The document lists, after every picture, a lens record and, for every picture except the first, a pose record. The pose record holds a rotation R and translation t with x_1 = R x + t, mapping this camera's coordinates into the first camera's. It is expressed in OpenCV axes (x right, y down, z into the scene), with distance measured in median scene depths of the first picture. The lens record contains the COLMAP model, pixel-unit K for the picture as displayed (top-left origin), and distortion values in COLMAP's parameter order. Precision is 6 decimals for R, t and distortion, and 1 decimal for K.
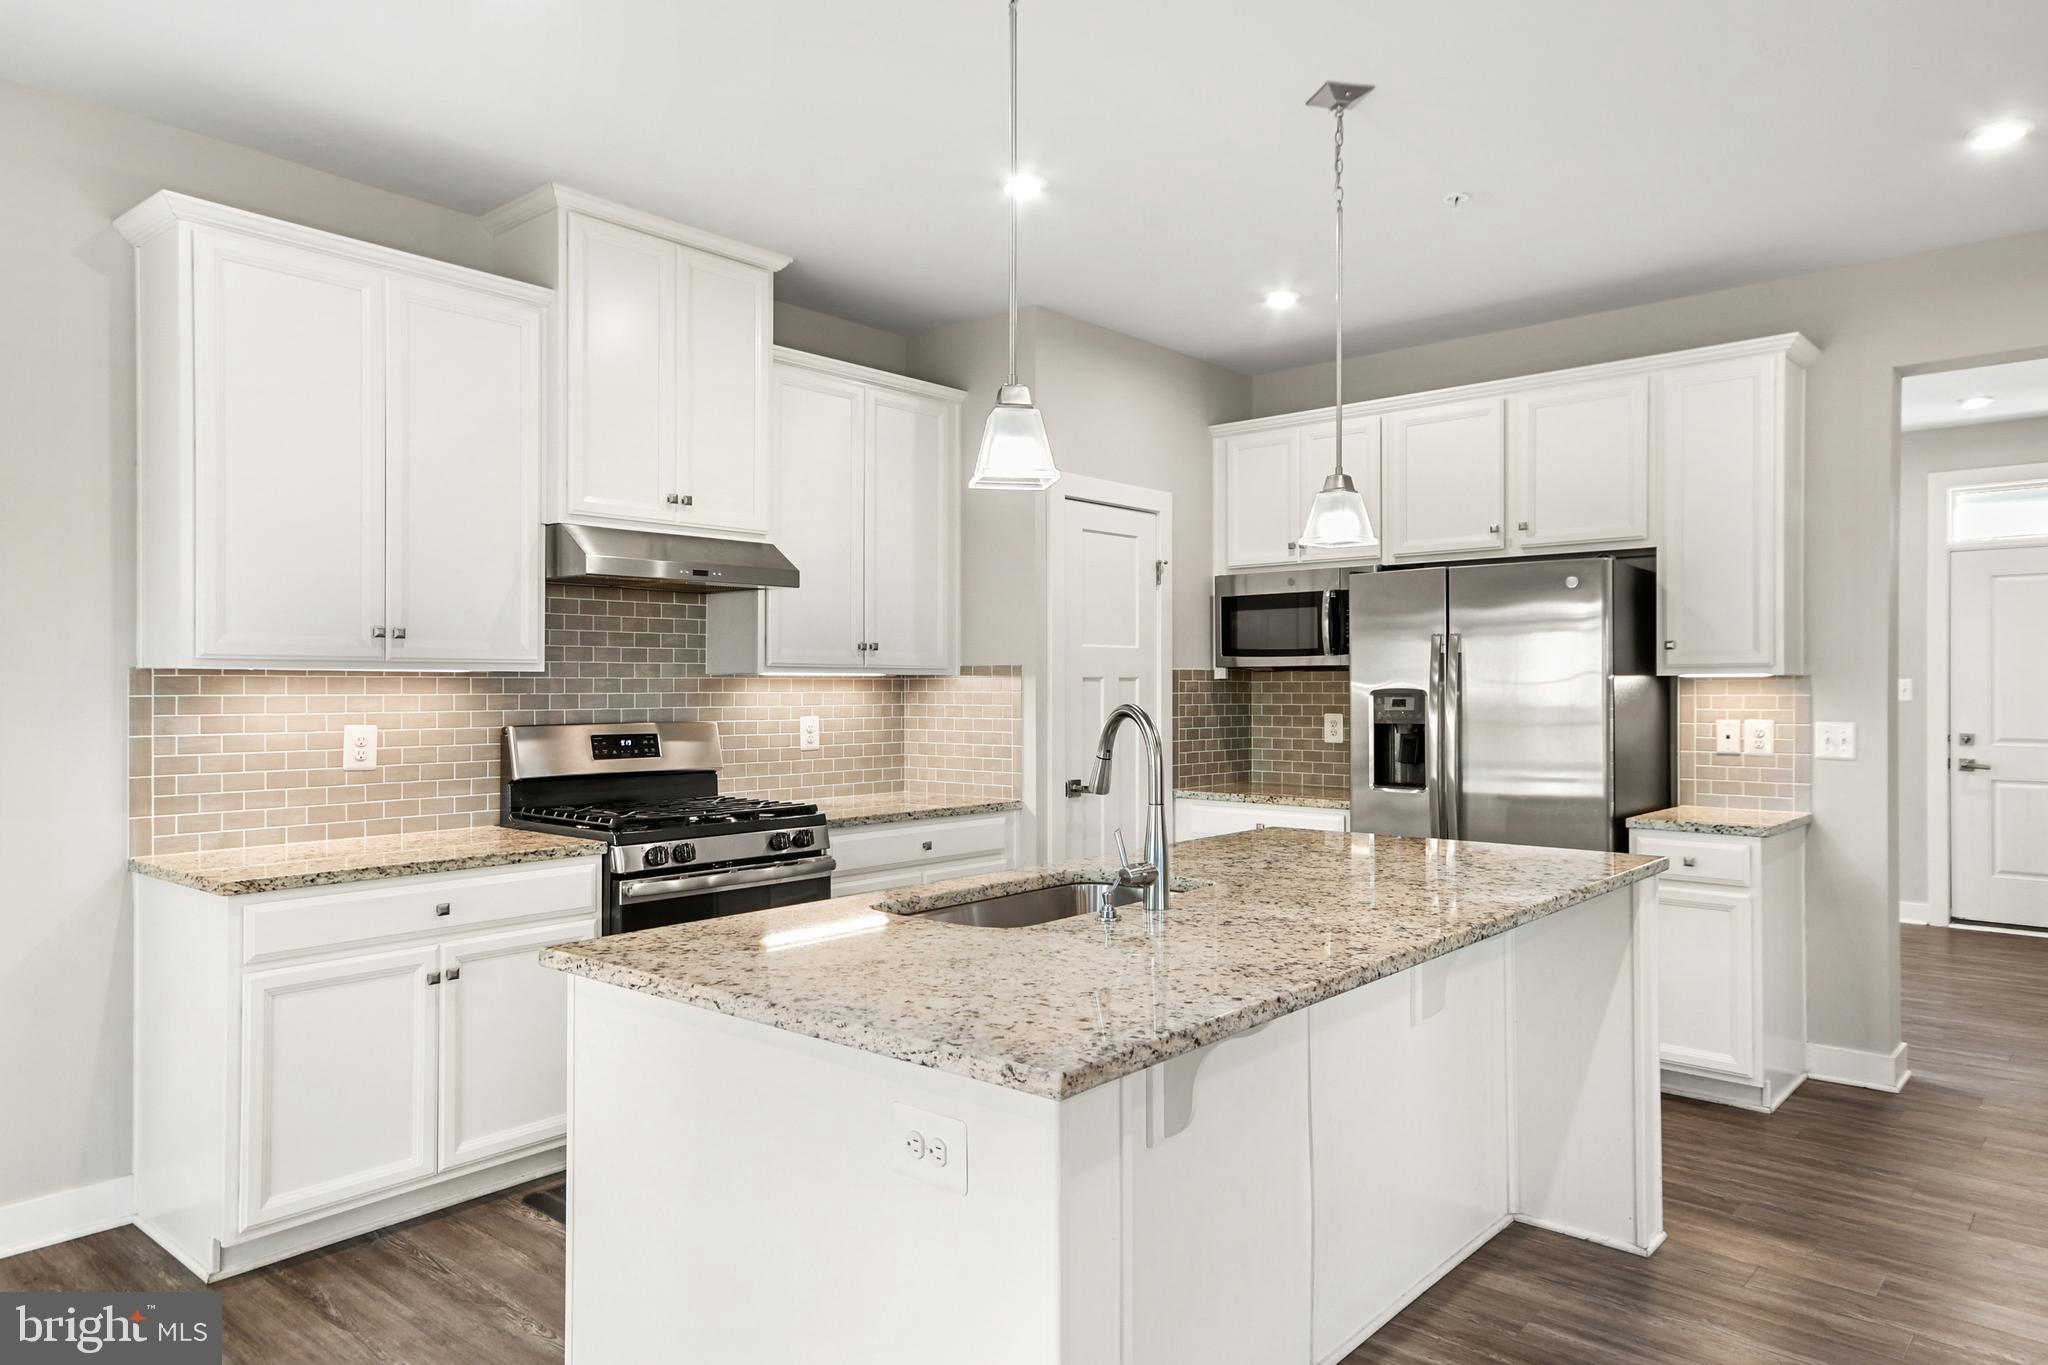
lens RADIAL K [[1309.4, 0, 1009.4], [0, 1309.4, 693.6], [0, 0, 1]] dist [0.026653, 0.006438]
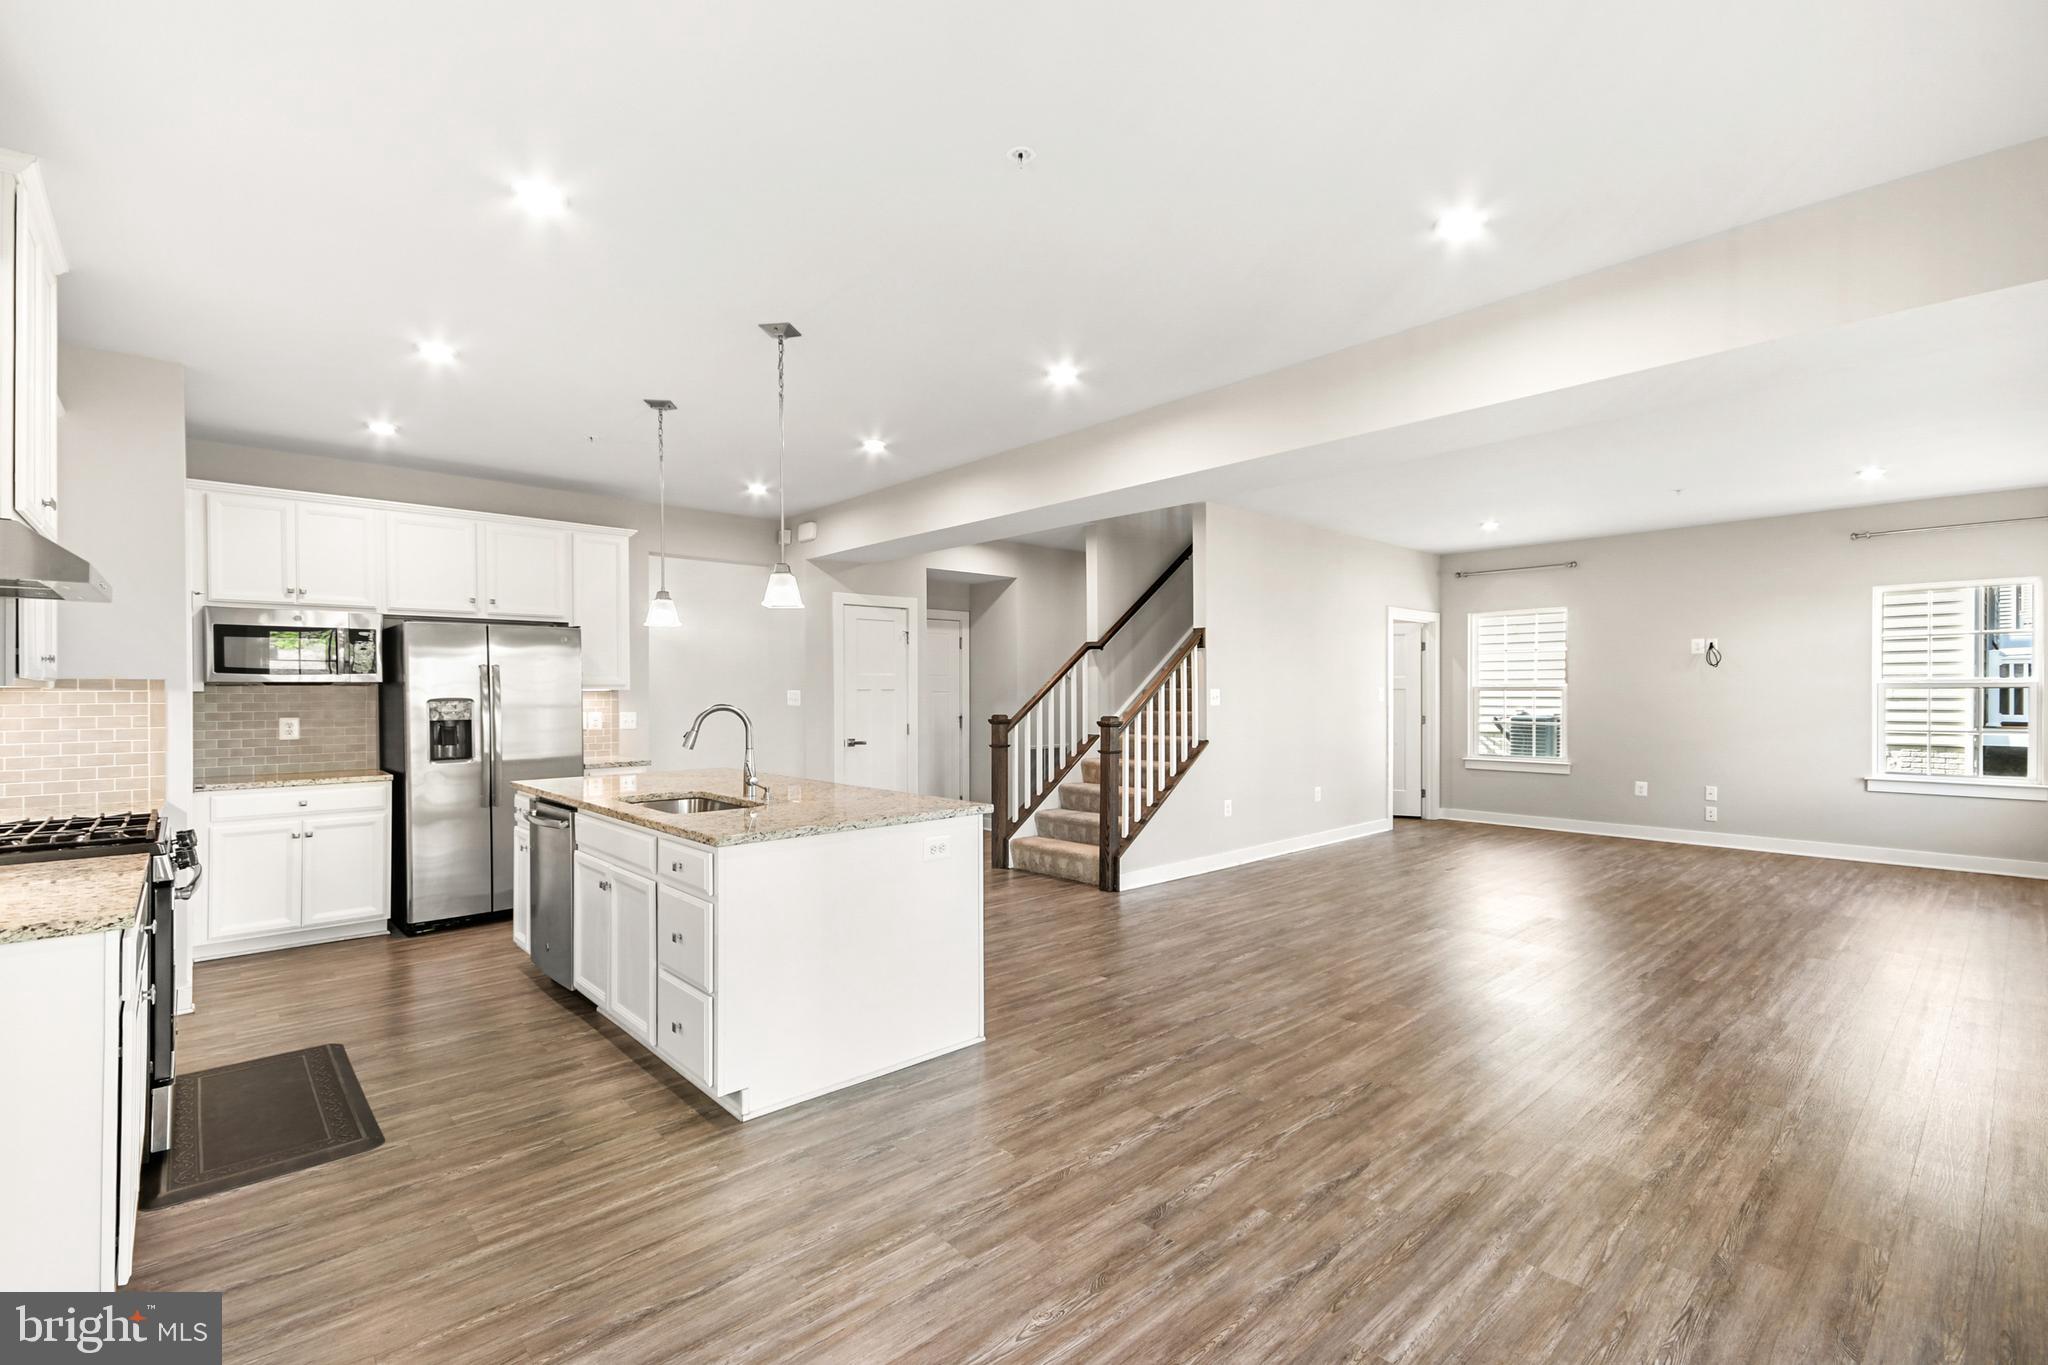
lens RADIAL K [[909.6, 0, 1031.5], [0, 909.6, 699.9], [0, 0, 1]] dist [0.020075, -0.011148]
pose [[0.106692, -0.007266, 0.994266, -0.775735], [0.011161, 0.999919, 0.006110, 0.000134], [-0.994229, 0.010445, 0.106764, 0.207389]]
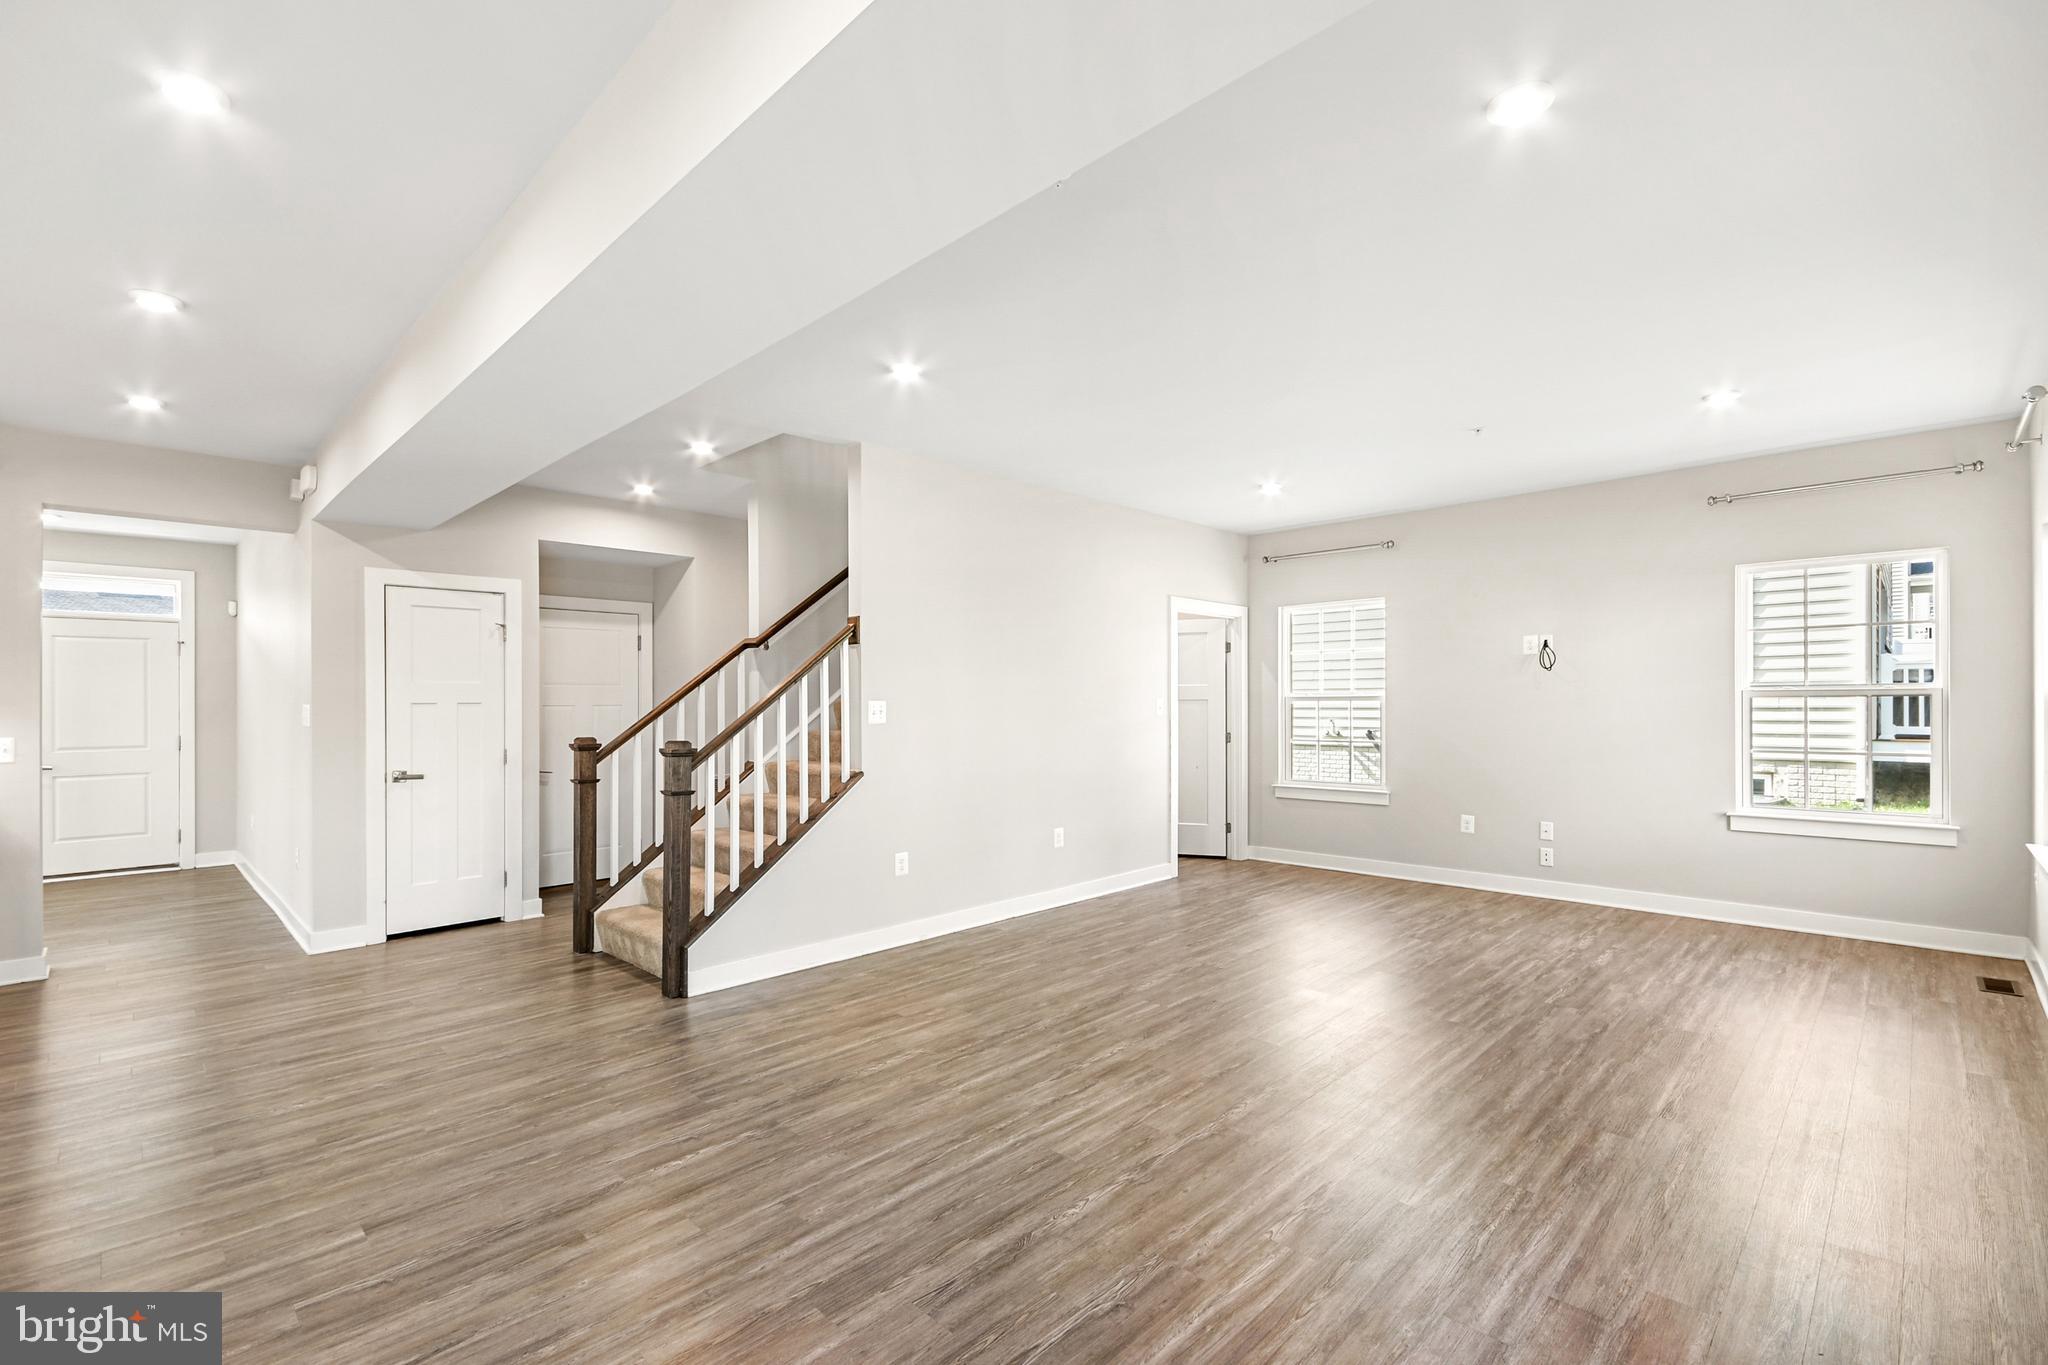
lens RADIAL K [[909.6, 0, 1027.6], [0, 909.6, 695.6], [0, 0, 1]] dist [0.020075, -0.011148]
pose [[0.051249, 0.006264, 0.998666, -0.320940], [0.014250, 0.999874, -0.007002, -0.001534], [-0.998584, 0.014589, 0.051153, -0.183199]]
